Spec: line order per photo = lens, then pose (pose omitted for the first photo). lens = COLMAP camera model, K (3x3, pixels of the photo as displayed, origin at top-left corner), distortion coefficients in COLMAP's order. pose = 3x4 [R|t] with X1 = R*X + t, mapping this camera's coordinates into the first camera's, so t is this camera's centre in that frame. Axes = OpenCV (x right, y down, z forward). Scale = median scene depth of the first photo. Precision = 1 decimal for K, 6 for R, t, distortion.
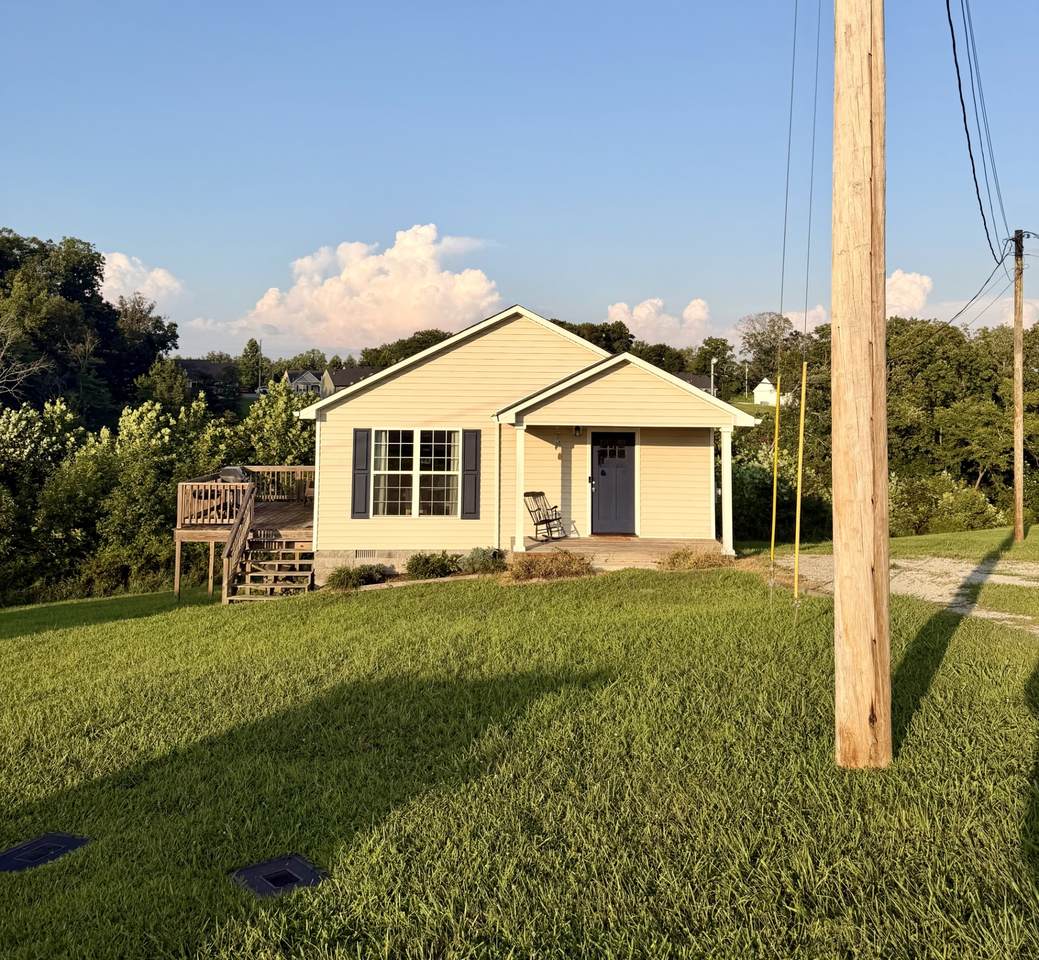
lens RADIAL K [[986.3, 0, 522.8], [0, 986.3, 325.5], [0, 0, 1]] dist [0.085664, -0.002967]
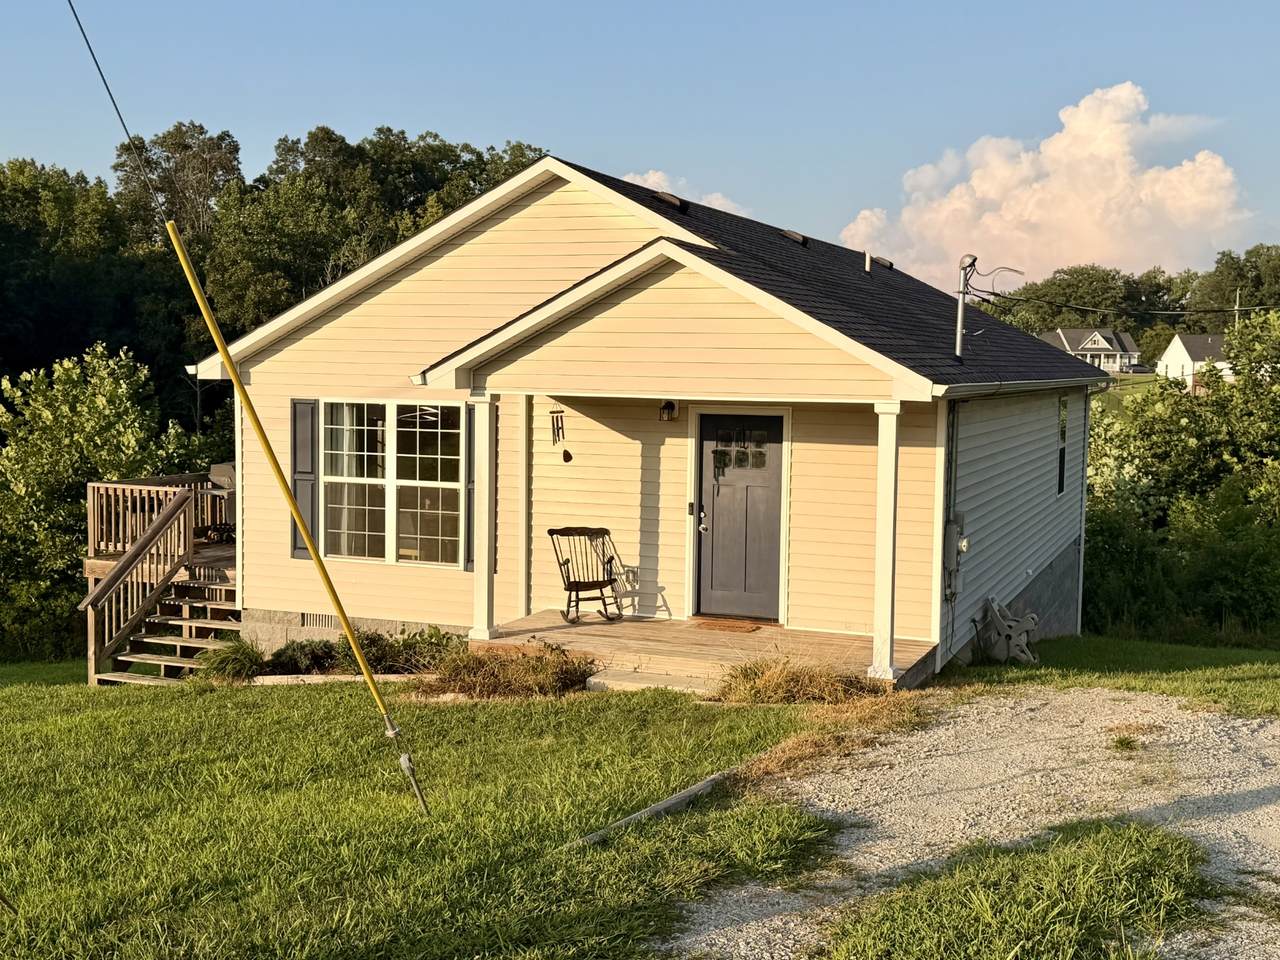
lens RADIAL K [[1511.6, 0, 640.0], [0, 1511.6, 480.0], [0, 0, 1]] dist [0.084214, 0.025238]
pose [[0.923470, 0.034668, -0.382102, 0.334154], [0.018503, 0.990726, 0.134606, 0.038455], [0.383225, -0.131375, 0.914264, 0.293424]]
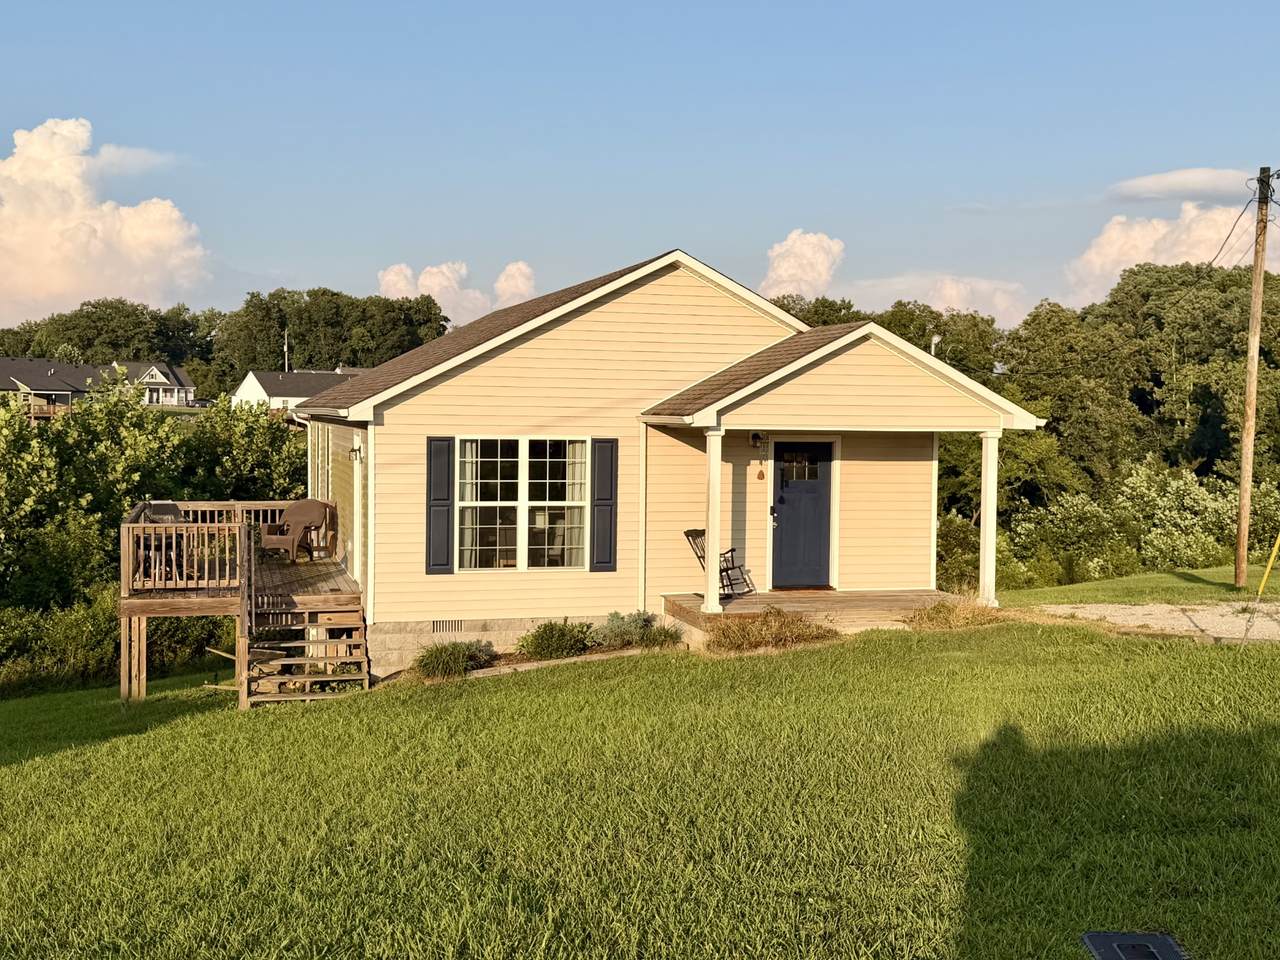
lens RADIAL K [[1511.6, 0, 640.0], [0, 1511.6, 480.0], [0, 0, 1]] dist [0.084214, 0.025238]
pose [[0.964955, -0.008752, 0.262270, -0.295252], [-0.021481, 0.993455, 0.112187, 0.018881], [-0.261536, -0.113889, 0.958451, 0.019749]]
